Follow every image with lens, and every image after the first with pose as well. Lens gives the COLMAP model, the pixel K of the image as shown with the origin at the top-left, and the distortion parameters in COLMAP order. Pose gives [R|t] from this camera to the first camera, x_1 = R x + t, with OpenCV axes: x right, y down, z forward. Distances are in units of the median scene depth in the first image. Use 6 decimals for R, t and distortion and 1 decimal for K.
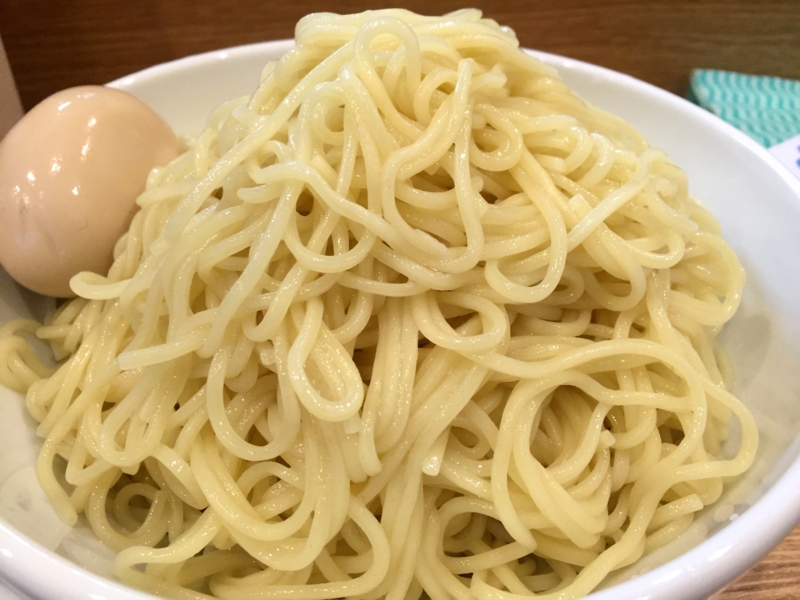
lens RADIAL K [[671.2, 0, 414.5], [0, 671.2, 301.0], [0, 0, 1]] dist [0.000460, -0.000979]
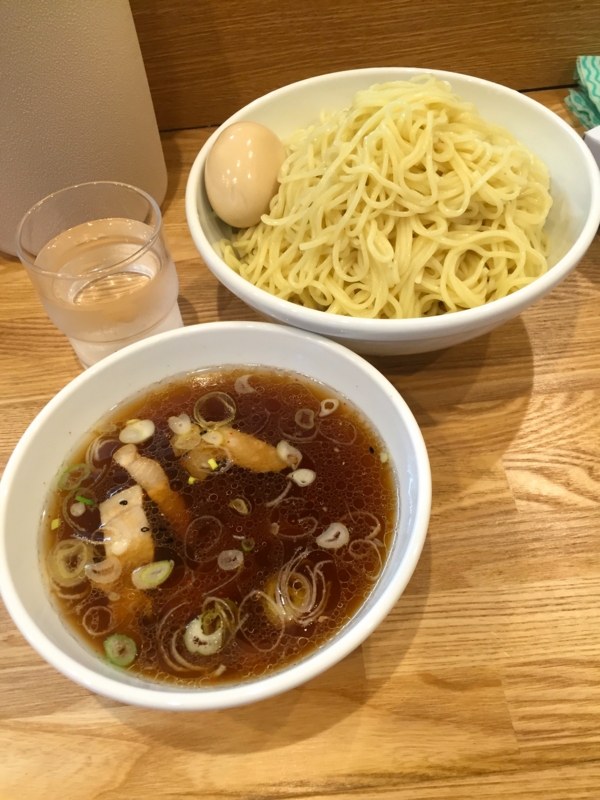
lens RADIAL K [[685.2, 0, 300.0], [0, 685.2, 400.0], [0, 0, 1]] dist [0.126875, -0.158239]
pose [[0.997034, -0.025746, -0.072527, -0.245001], [0.040465, 0.976980, 0.209458, 0.105004], [0.065465, -0.211771, 0.975124, -1.754950]]
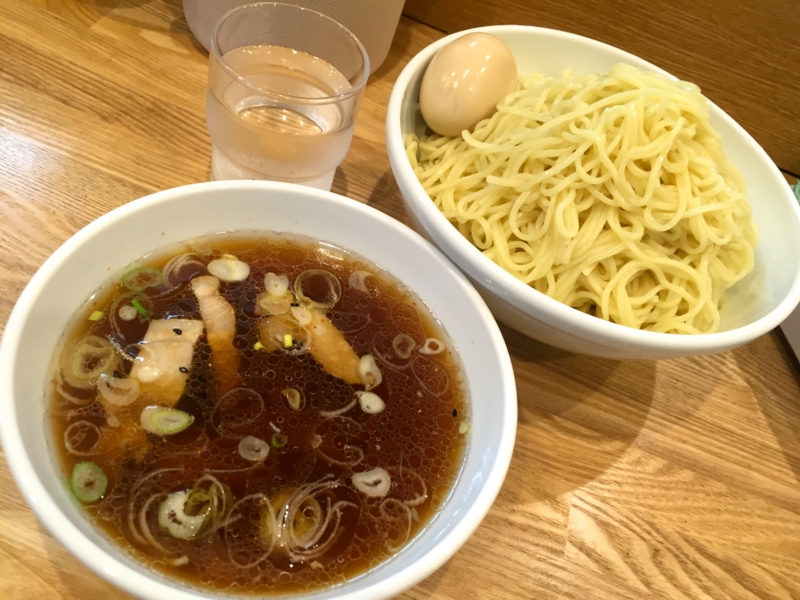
lens RADIAL K [[681.0, 0, 397.1], [0, 681.0, 298.6], [0, 0, 1]] dist [0.141540, -0.230551]
pose [[0.889114, 0.452201, -0.070640, -0.343798], [-0.438459, 0.885822, 0.151895, 0.235455], [0.131262, -0.104079, 0.985869, -1.490032]]
